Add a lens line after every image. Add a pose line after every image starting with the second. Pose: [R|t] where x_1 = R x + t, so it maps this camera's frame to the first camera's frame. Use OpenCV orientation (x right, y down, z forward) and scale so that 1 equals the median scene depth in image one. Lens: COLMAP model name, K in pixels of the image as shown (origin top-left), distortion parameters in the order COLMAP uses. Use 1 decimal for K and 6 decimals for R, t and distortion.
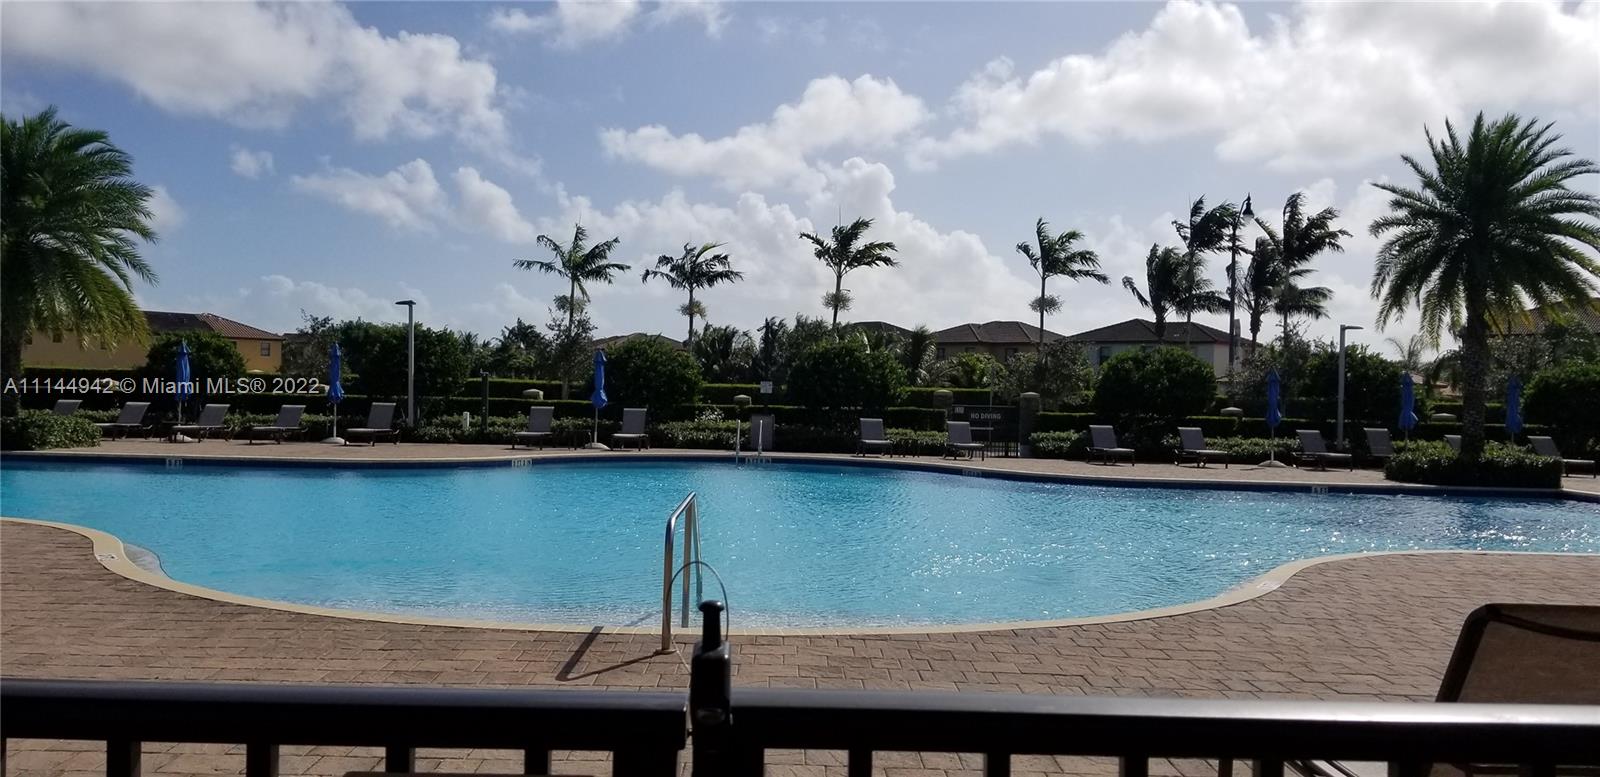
lens RADIAL K [[1230.4, 0, 800.3], [0, 1230.4, 353.9], [0, 0, 1]] dist [-0.000814, -0.009043]
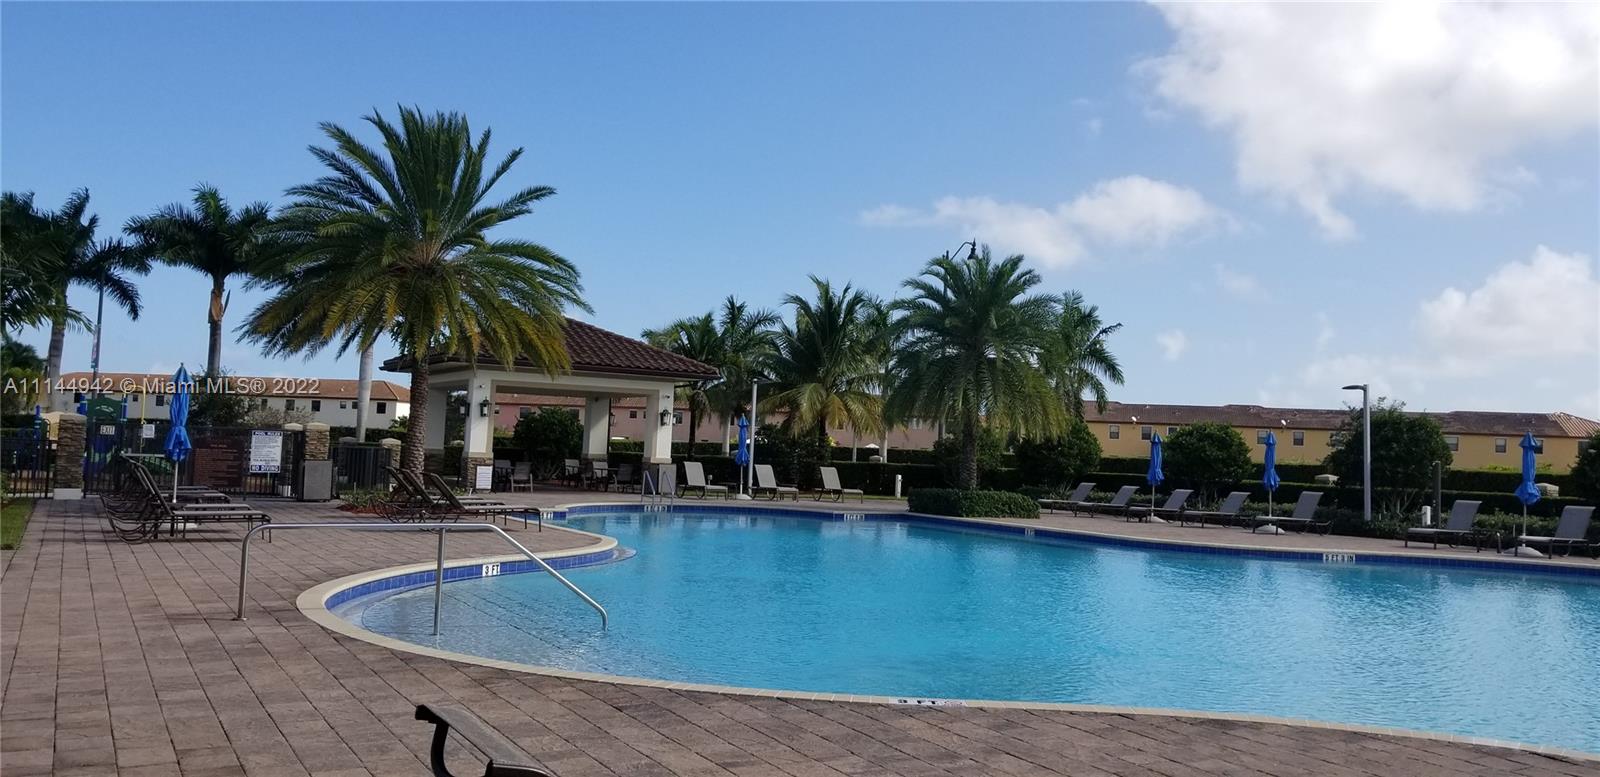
lens RADIAL K [[1231.8, 0, 817.2], [0, 1231.8, 393.8], [0, 0, 1]] dist [0.084445, -0.143250]
pose [[0.479725, -0.049059, -0.876046, 0.307075], [0.002091, 0.998497, -0.054771, 0.015946], [0.877417, 0.024443, 0.479106, 0.194454]]
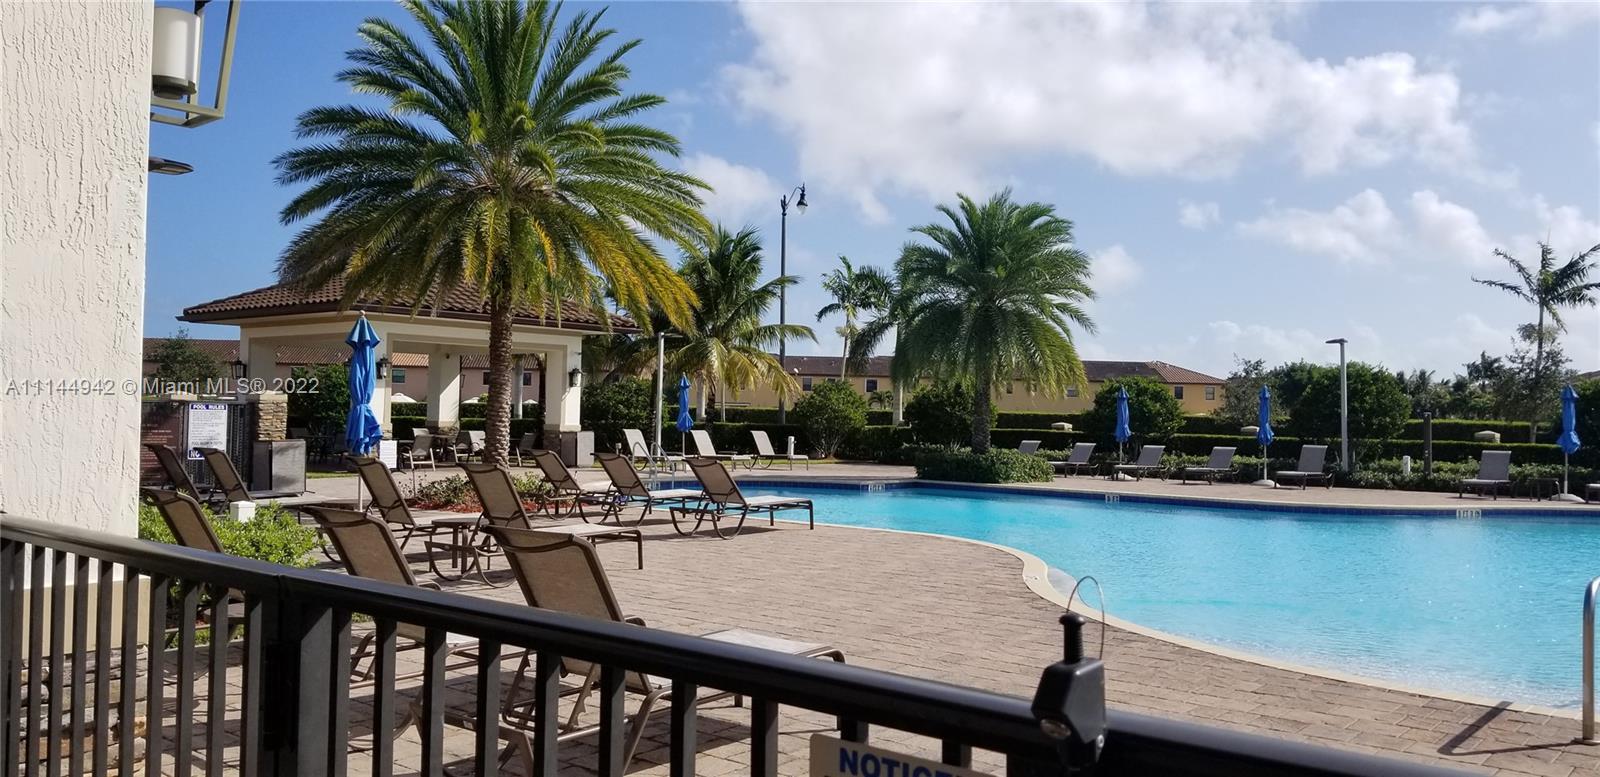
lens RADIAL K [[1231.8, 0, 817.2], [0, 1231.8, 393.8], [0, 0, 1]] dist [0.084445, -0.143250]
pose [[0.746896, -0.021647, -0.664588, 0.020878], [0.020185, 0.999747, -0.009879, 0.000778], [0.664635, -0.006036, 0.747144, 0.005223]]
